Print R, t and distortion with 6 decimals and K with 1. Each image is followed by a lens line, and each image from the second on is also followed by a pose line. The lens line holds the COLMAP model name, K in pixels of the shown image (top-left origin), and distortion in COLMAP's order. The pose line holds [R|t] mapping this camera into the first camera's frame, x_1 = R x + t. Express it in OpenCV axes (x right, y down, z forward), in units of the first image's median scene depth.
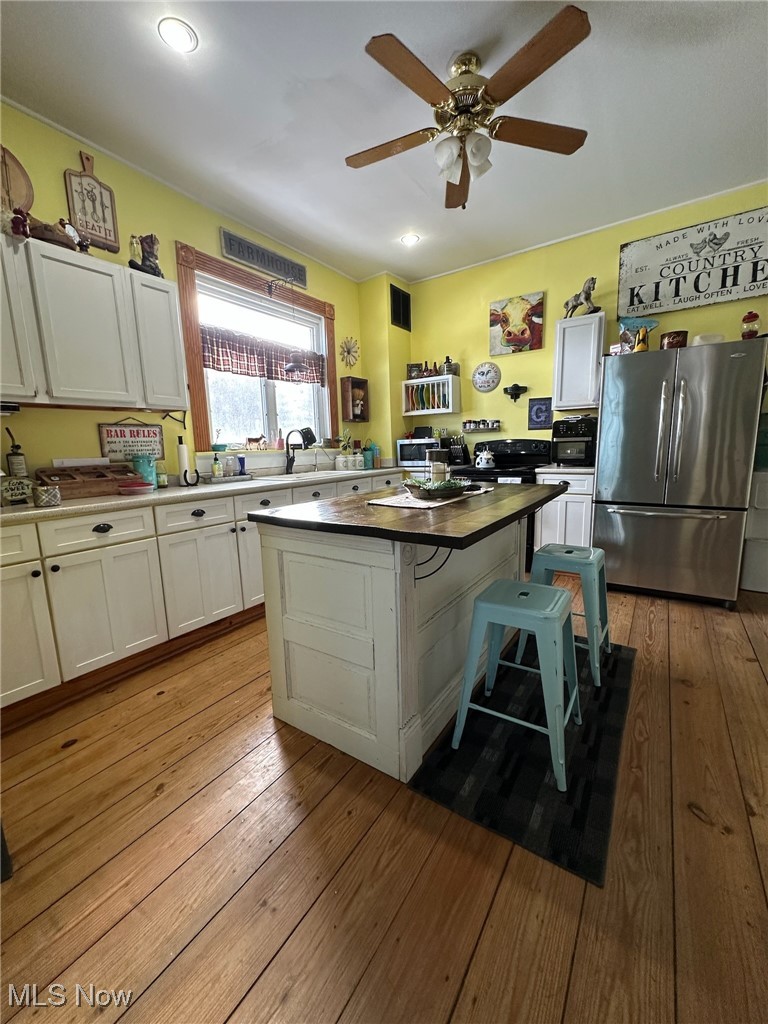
lens RADIAL K [[405.7, 0, 387.7], [0, 405.7, 513.8], [0, 0, 1]] dist [0.000550, -0.000263]
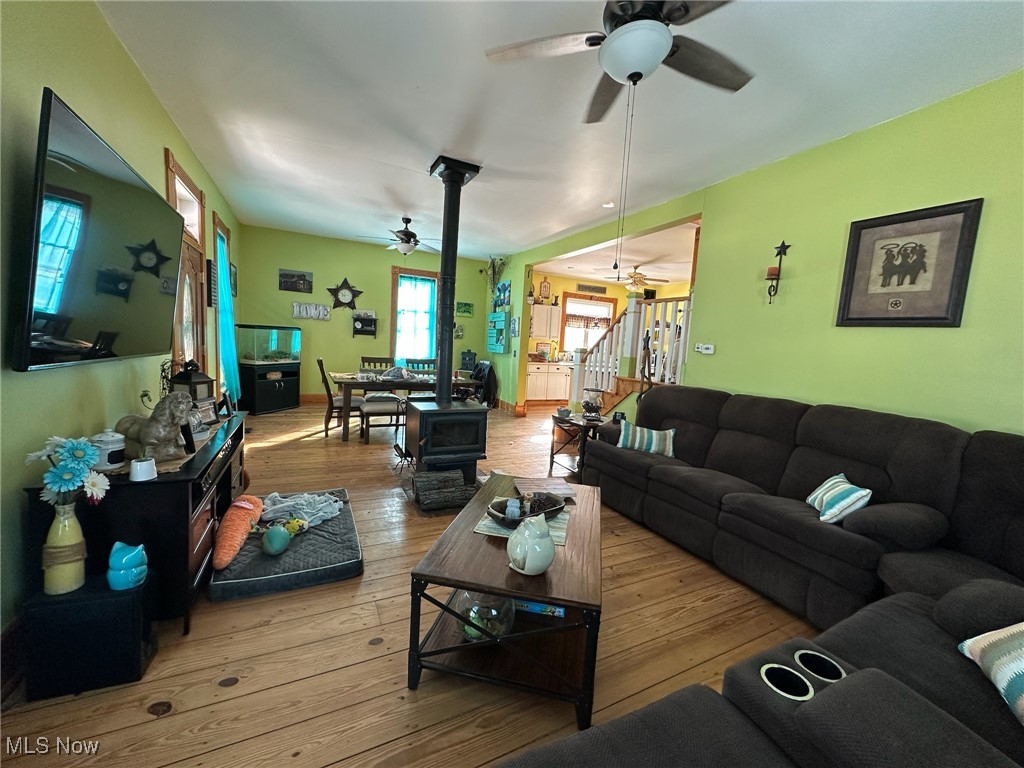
lens RADIAL K [[405.7, 0, 513.9], [0, 405.7, 387.6], [0, 0, 1]] dist [0.000550, -0.000263]
pose [[0.859946, 0.129164, -0.493772, 0.862176], [-0.158495, 0.987199, -0.017795, 0.243064], [0.485153, 0.093563, 0.869410, -1.983025]]
